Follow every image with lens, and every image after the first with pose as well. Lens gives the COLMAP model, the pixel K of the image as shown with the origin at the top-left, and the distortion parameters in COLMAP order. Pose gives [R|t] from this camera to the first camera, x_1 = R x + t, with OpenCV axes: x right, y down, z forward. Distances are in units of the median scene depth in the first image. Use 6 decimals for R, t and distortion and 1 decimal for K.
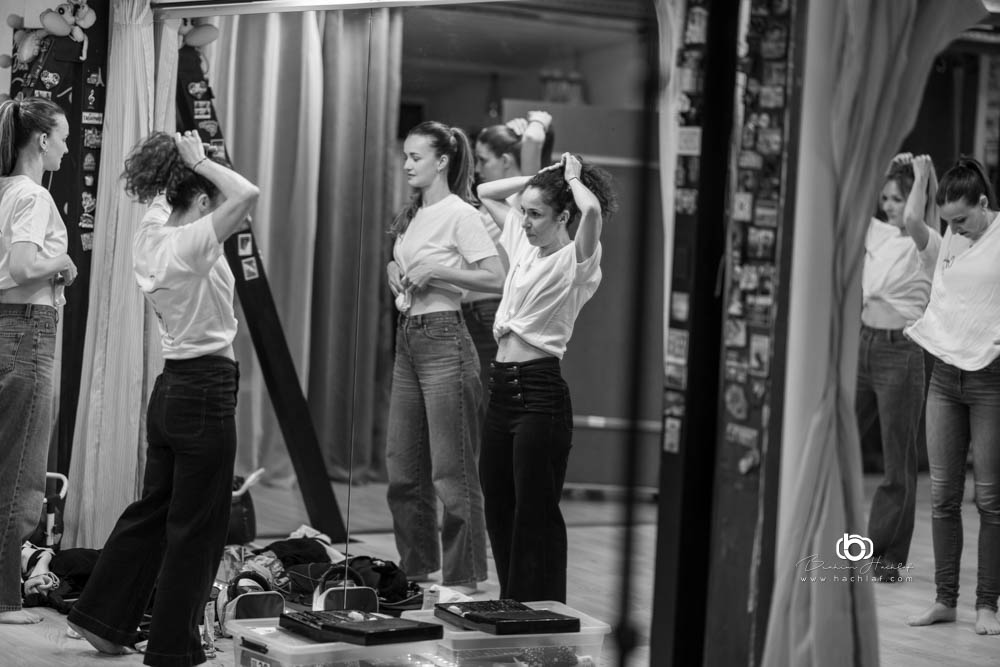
lens RADIAL K [[2462.6, 0, 500.0], [0, 2462.6, 335.3], [0, 0, 1]] dist [-0.015801, 0.000000]
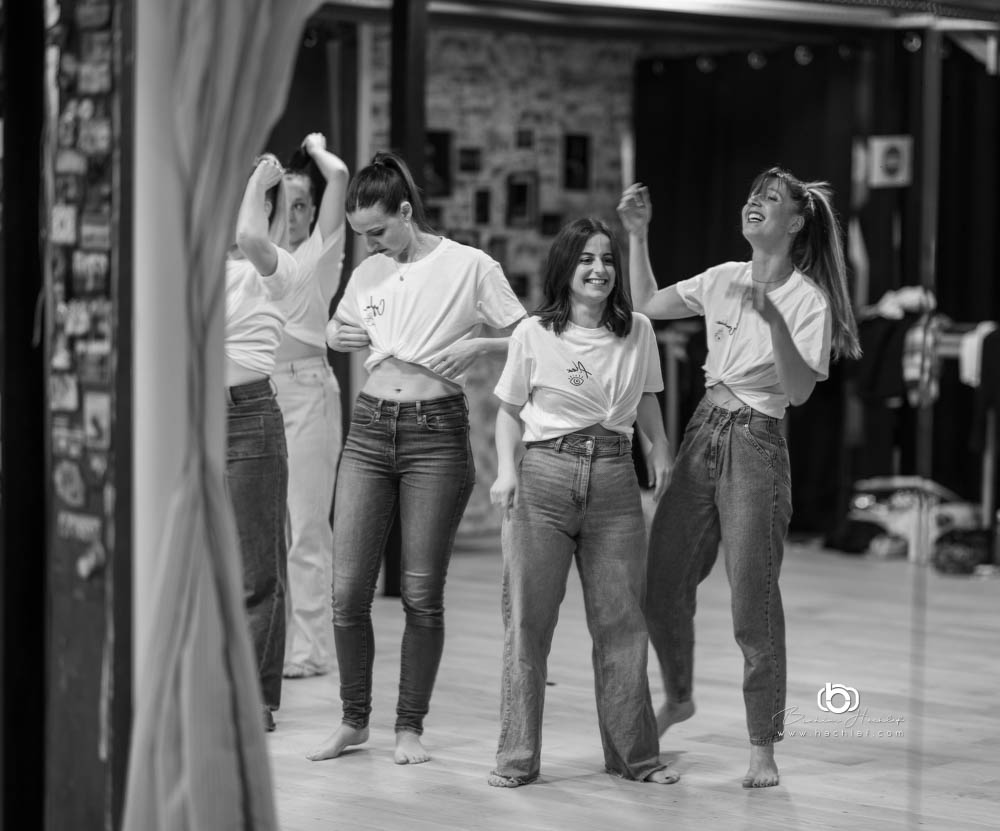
lens RADIAL K [[2493.4, 0, 498.6], [0, 2493.4, 417.8], [0, 0, 1]] dist [0.015993, 0.000000]
pose [[0.964188, -0.053419, 0.259785, 0.025351], [0.053768, 0.998537, 0.005768, 0.009669], [-0.259713, 0.008407, 0.965649, 0.227966]]
